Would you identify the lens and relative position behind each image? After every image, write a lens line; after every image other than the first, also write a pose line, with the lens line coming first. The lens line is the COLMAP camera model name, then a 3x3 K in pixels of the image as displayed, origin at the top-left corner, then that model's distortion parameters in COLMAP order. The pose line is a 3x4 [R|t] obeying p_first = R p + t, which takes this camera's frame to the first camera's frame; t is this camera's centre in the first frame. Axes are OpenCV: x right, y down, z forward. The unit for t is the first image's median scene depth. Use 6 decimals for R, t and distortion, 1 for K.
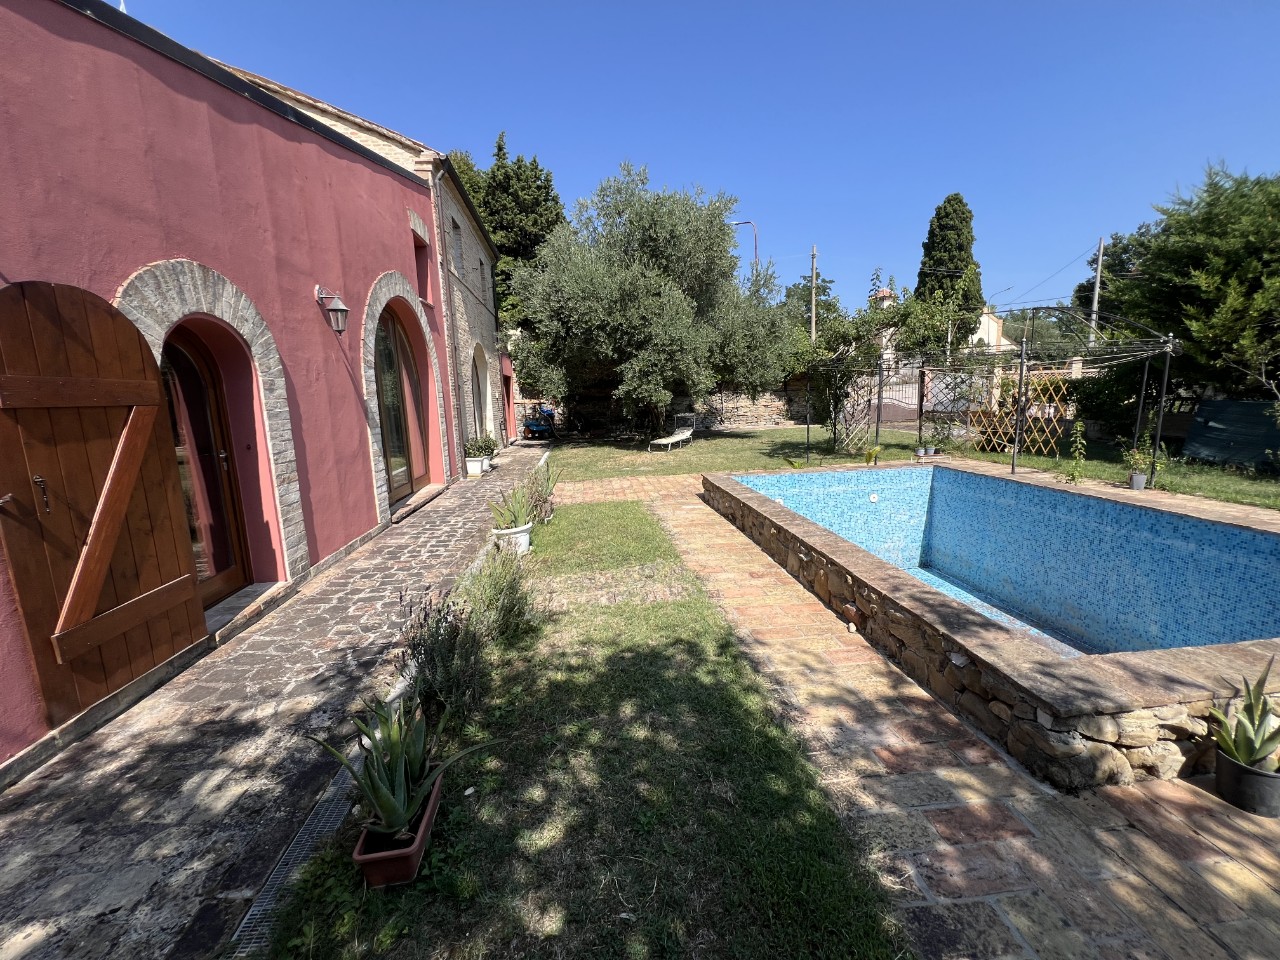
lens RADIAL K [[512.6, 0, 643.1], [0, 512.6, 476.7], [0, 0, 1]] dist [-0.005256, 0.001887]
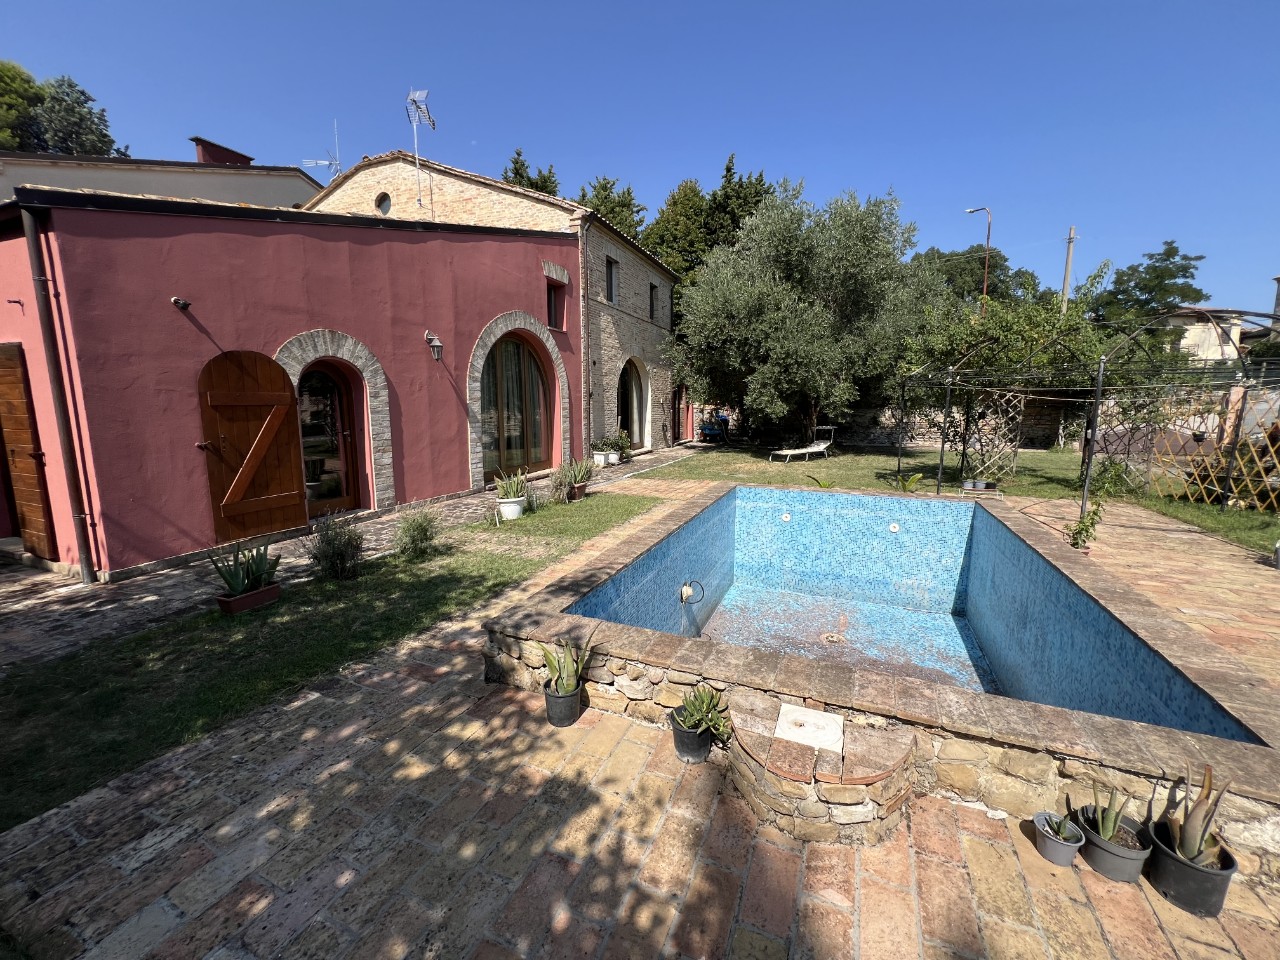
lens RADIAL K [[512.6, 0, 641.0], [0, 512.6, 480.1], [0, 0, 1]] dist [-0.005256, 0.001887]
pose [[0.870017, 0.108831, -0.480859, 0.661846], [-0.108559, 0.993682, 0.028482, -0.028469], [0.480921, 0.027422, 0.876335, -0.049901]]
